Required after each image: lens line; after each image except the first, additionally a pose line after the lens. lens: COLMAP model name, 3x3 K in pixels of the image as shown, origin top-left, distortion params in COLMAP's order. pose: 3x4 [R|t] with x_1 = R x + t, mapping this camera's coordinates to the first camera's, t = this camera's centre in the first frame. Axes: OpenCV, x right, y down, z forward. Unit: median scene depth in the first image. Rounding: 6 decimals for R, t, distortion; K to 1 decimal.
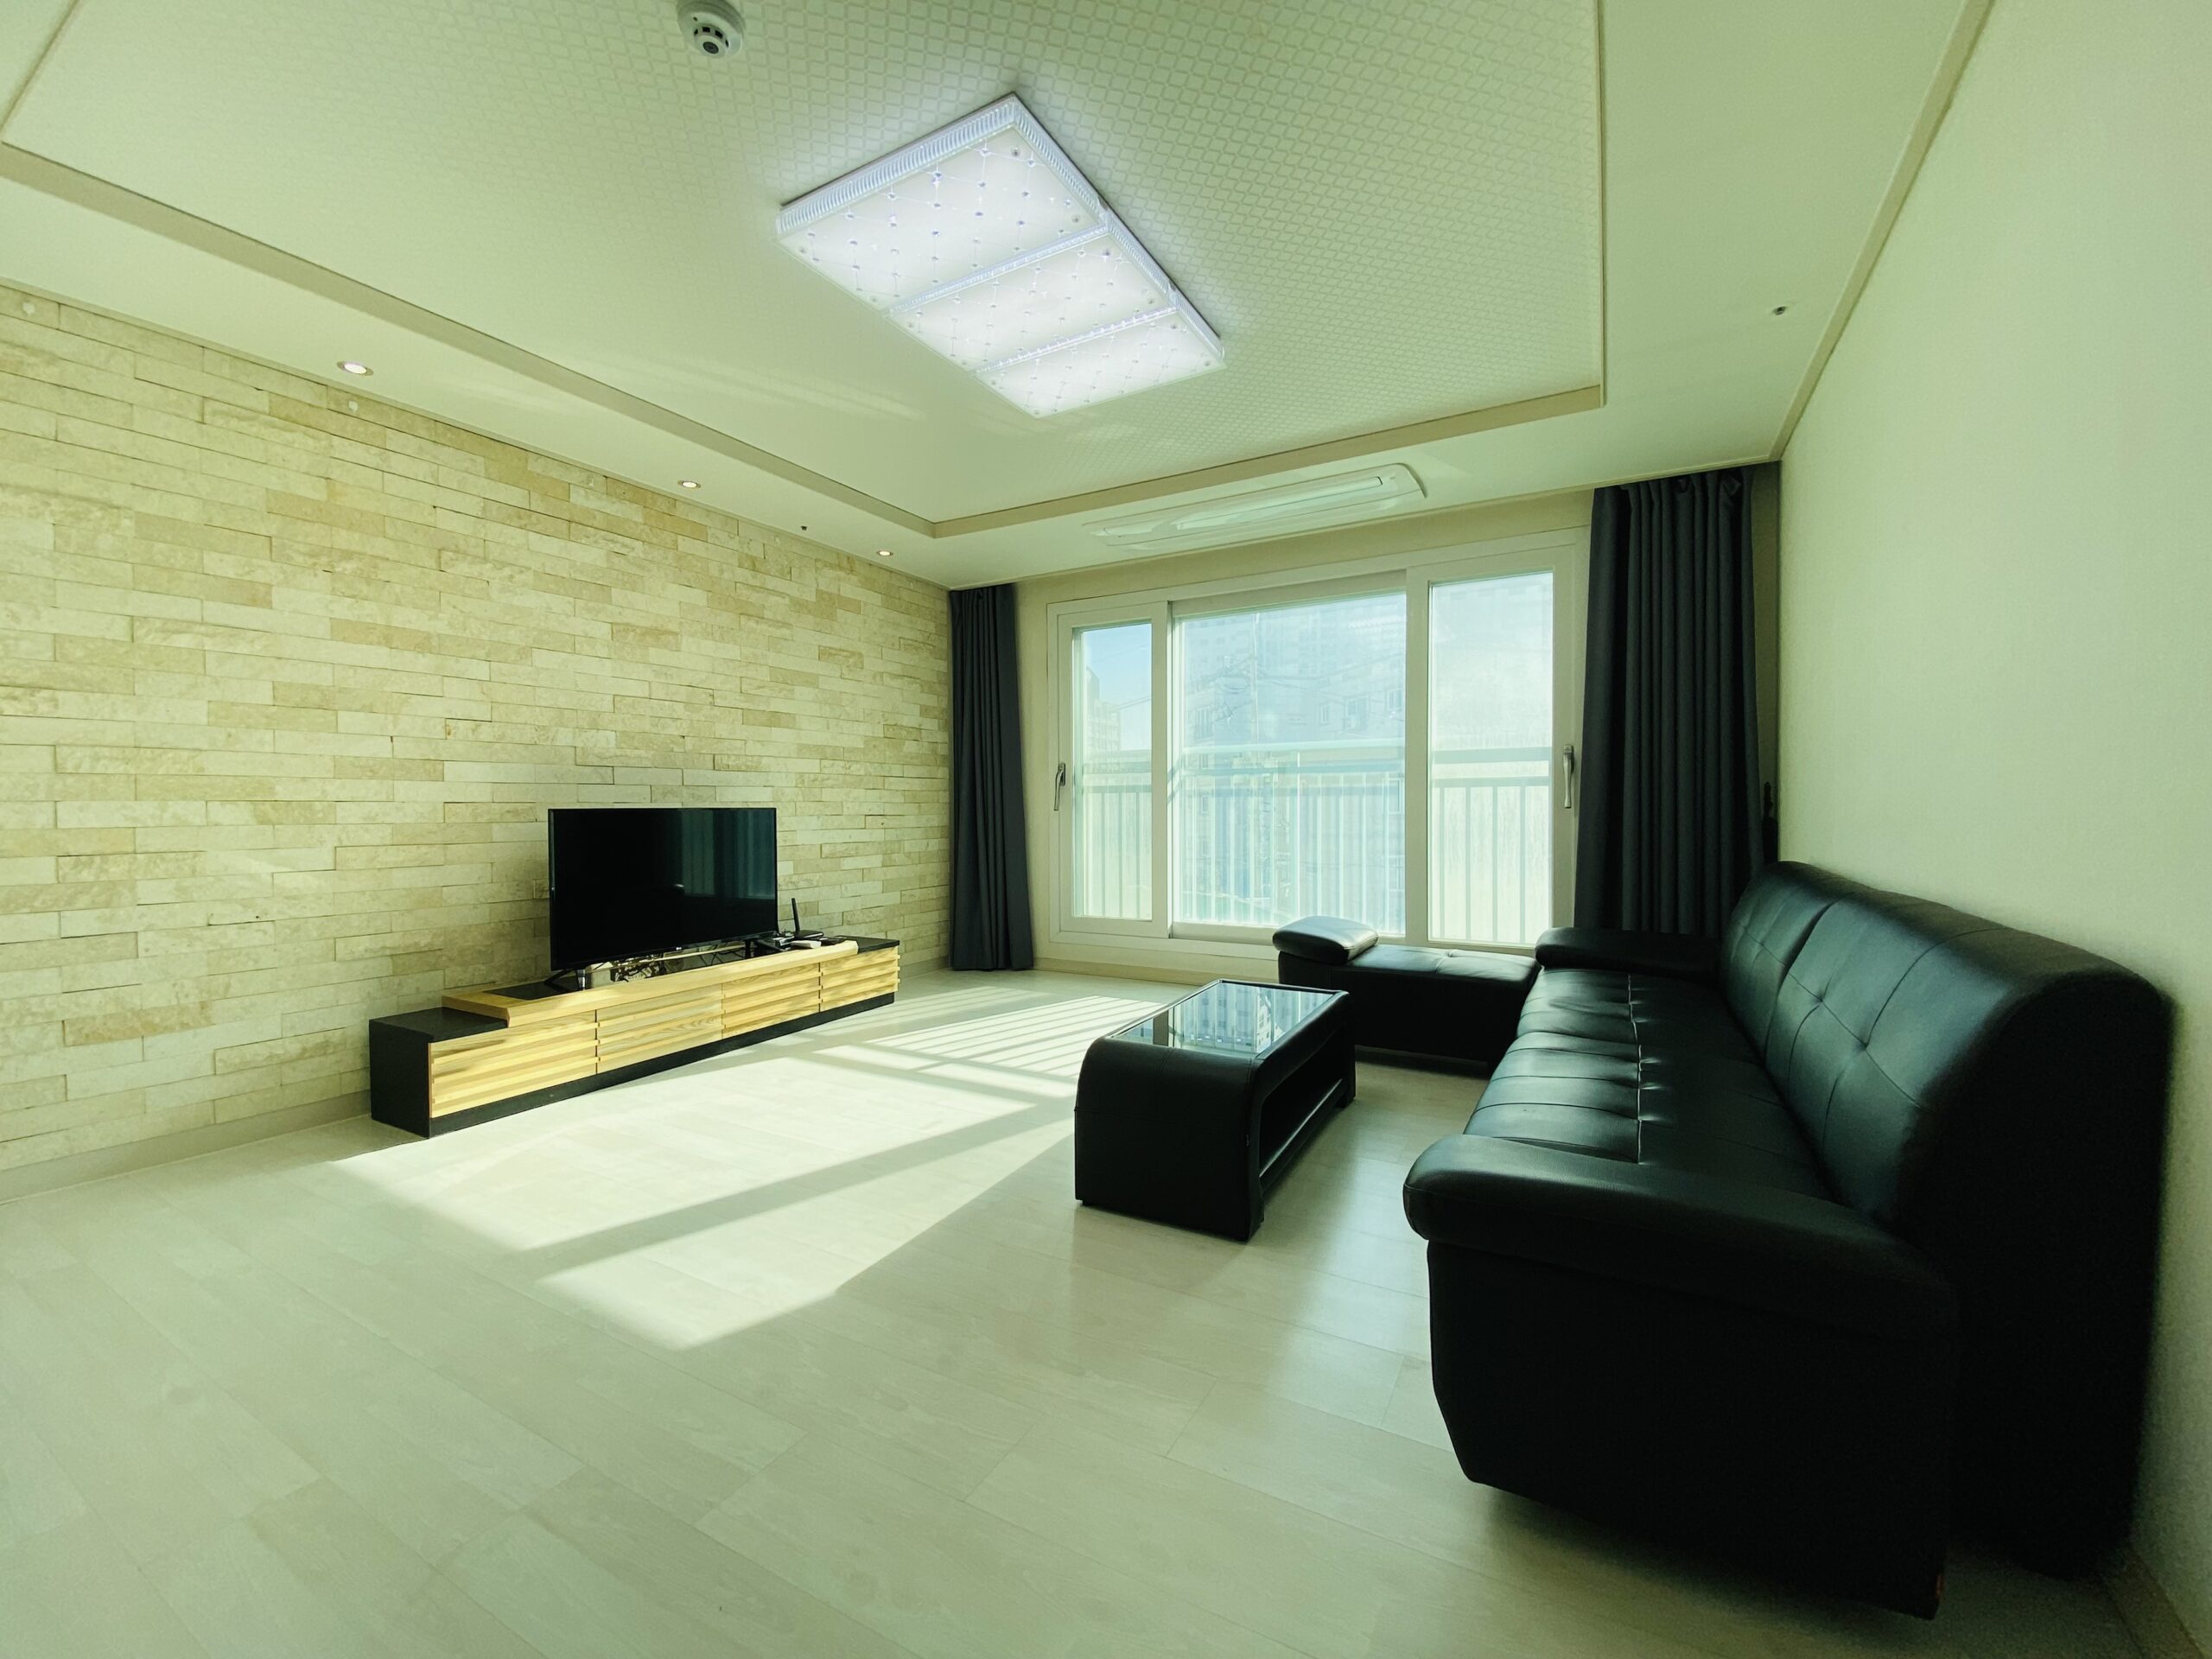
lens RADIAL K [[887.0, 0, 1093.5], [0, 887.0, 826.5], [0, 0, 1]] dist [0.020876, -0.021133]
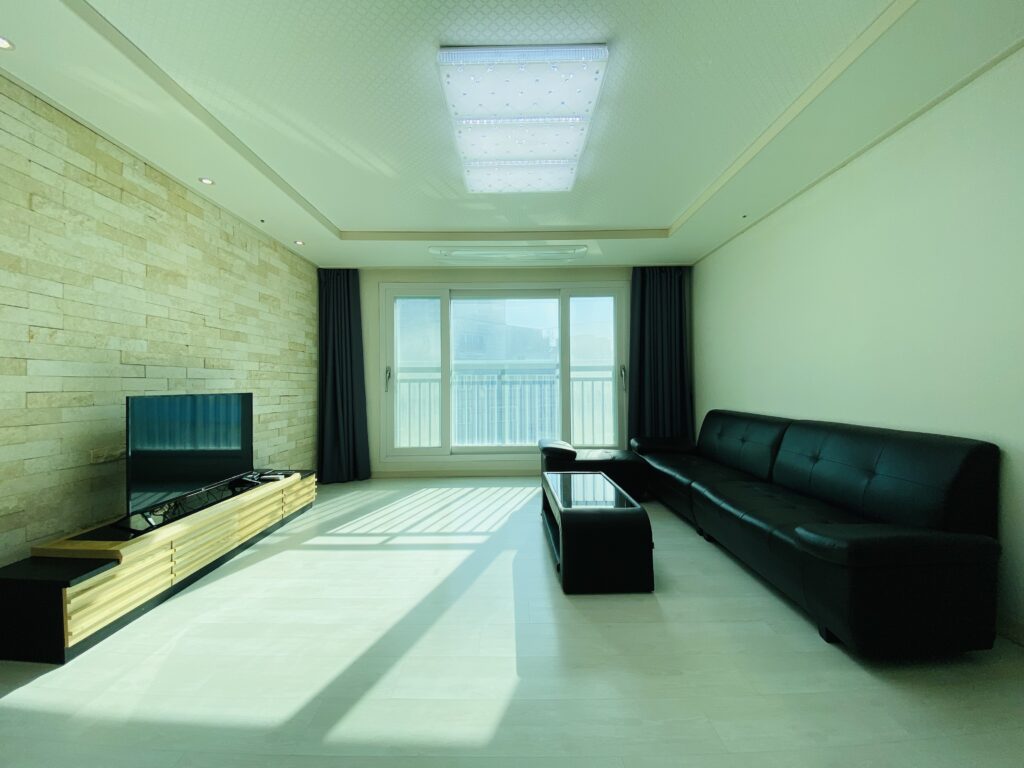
lens RADIAL K [[419.0, 0, 513.1], [0, 419.0, 381.1], [0, 0, 1]] dist [0.000495, -0.010355]
pose [[0.871616, 0.005153, 0.490163, -0.322687], [0.012534, 0.999383, -0.032795, -0.011679], [-0.490030, 0.034729, 0.871014, 0.126151]]
